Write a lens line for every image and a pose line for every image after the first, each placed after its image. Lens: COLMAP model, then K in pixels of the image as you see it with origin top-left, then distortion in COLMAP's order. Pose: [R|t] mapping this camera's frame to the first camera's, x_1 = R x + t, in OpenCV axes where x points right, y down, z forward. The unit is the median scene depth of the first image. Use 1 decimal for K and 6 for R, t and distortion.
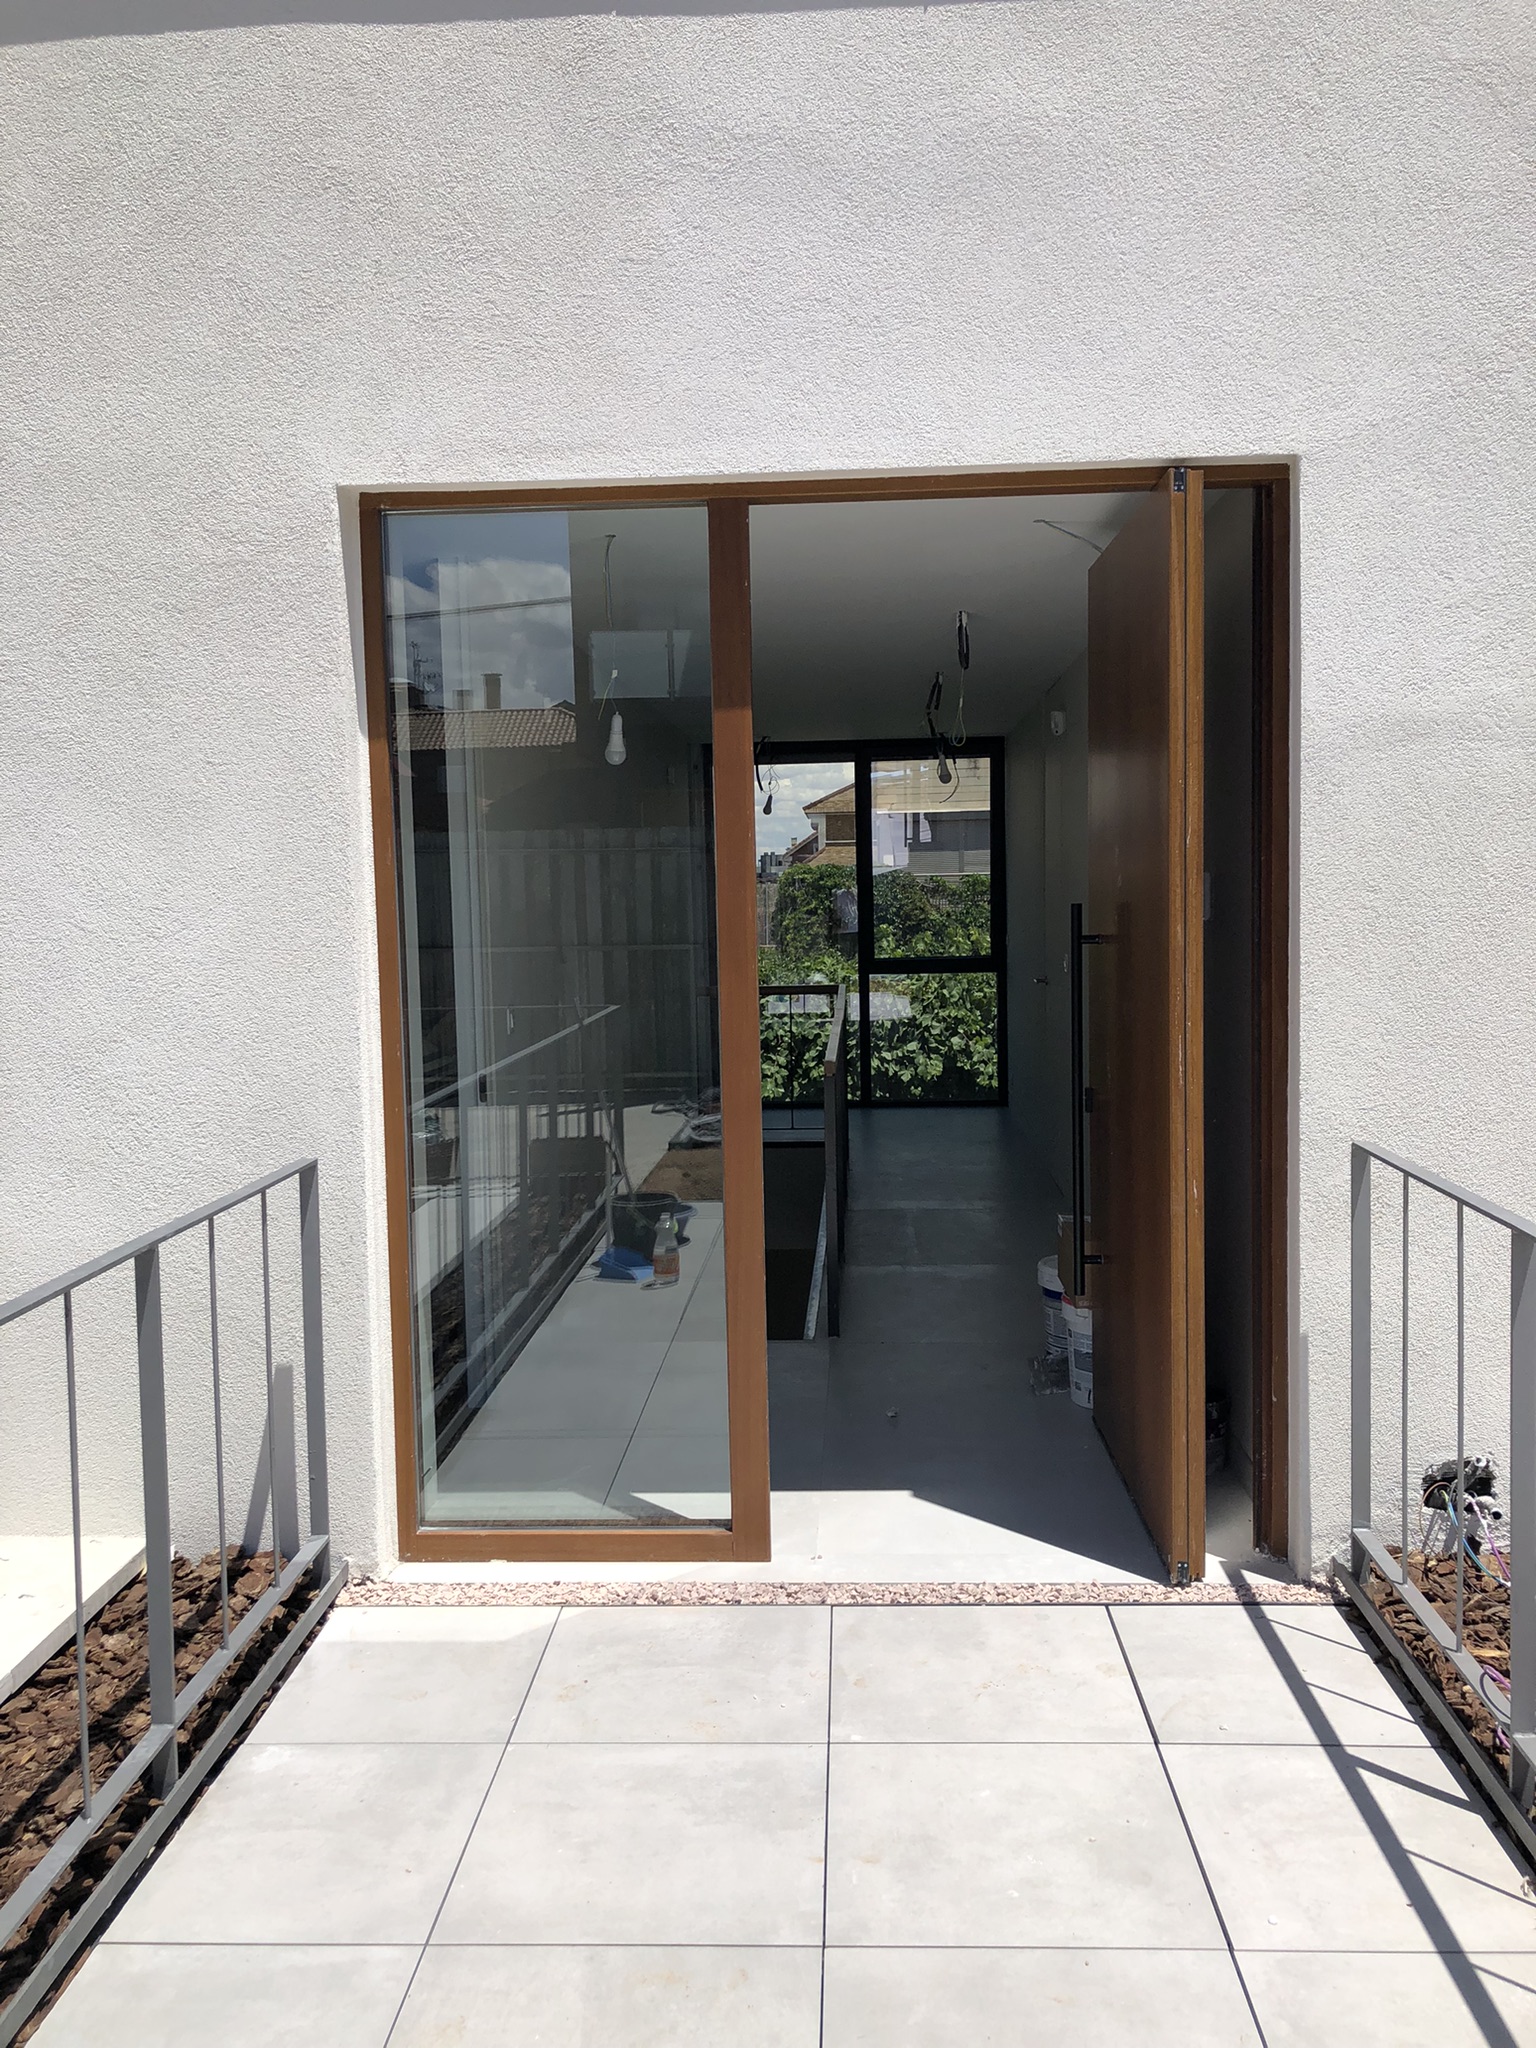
lens RADIAL K [[1702.0, 0, 770.3], [0, 1702.0, 1013.8], [0, 0, 1]] dist [-0.005094, 0.029547]
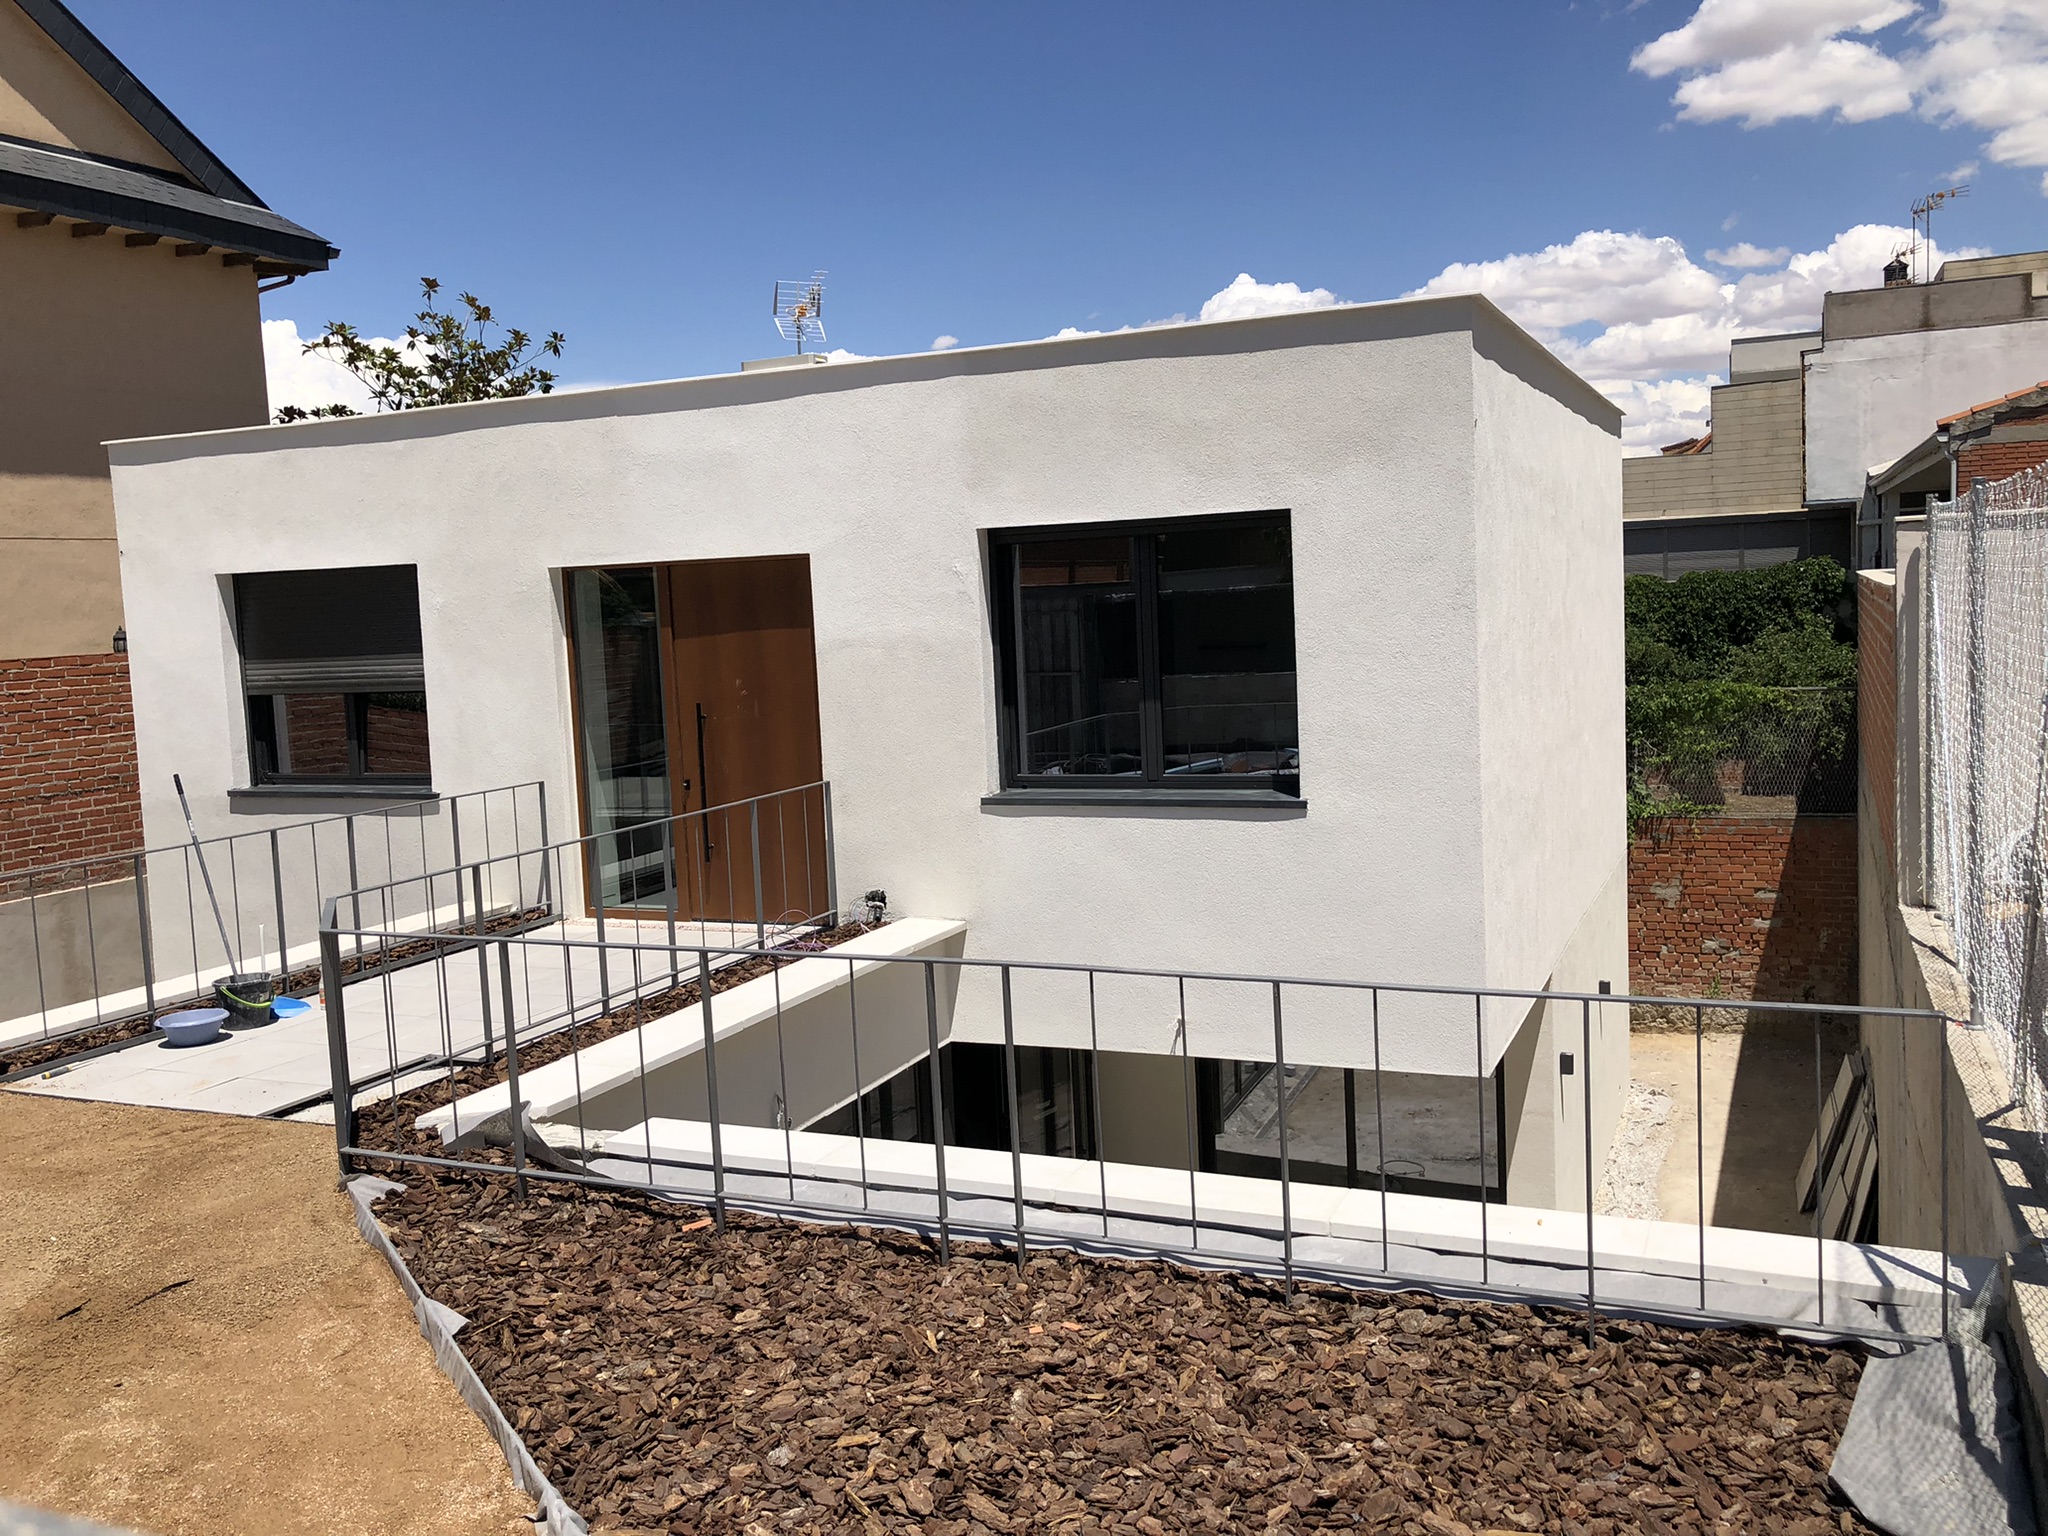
lens RADIAL K [[1702.0, 0, 1050.8], [0, 1702.0, 728.4], [0, 0, 1]] dist [-0.005094, 0.029547]
pose [[0.930418, 0.013556, -0.366248, 1.666900], [-0.005987, 0.999745, 0.021795, -0.080022], [0.366450, -0.018086, 0.930262, -1.510243]]
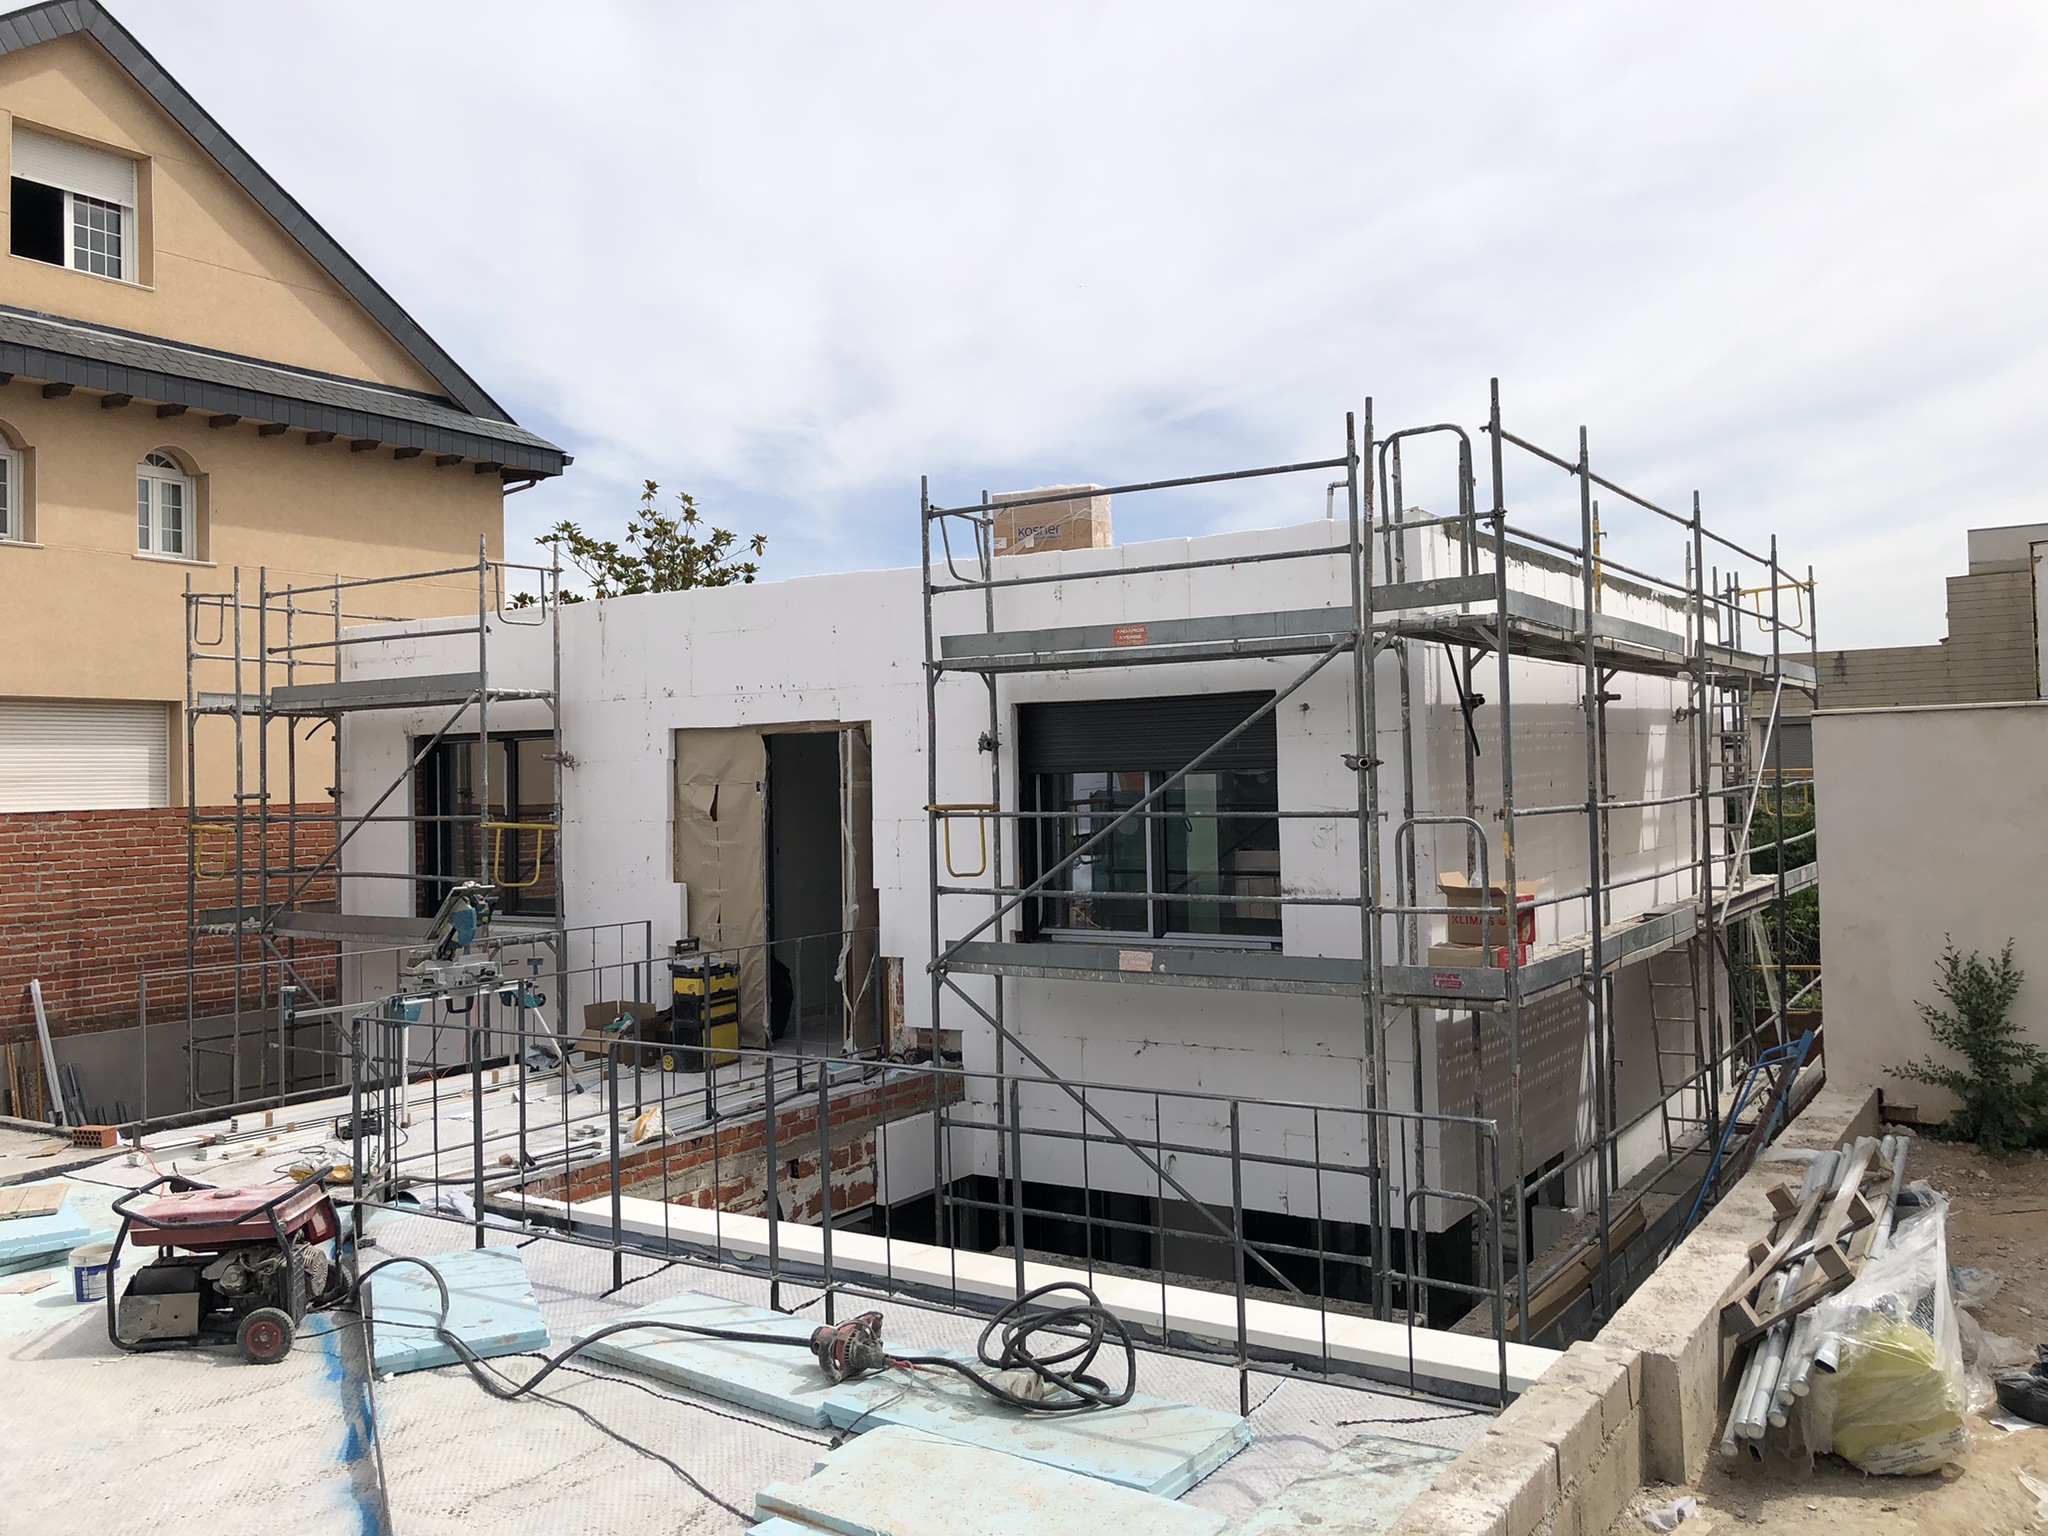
lens RADIAL K [[1702.0, 0, 1062.2], [0, 1702.0, 719.9], [0, 0, 1]] dist [-0.005094, 0.029547]
pose [[0.862786, -0.013942, -0.505377, 2.157952], [-0.035666, 0.995451, -0.088350, -0.041898], [0.504310, 0.094252, 0.858364, -1.591621]]
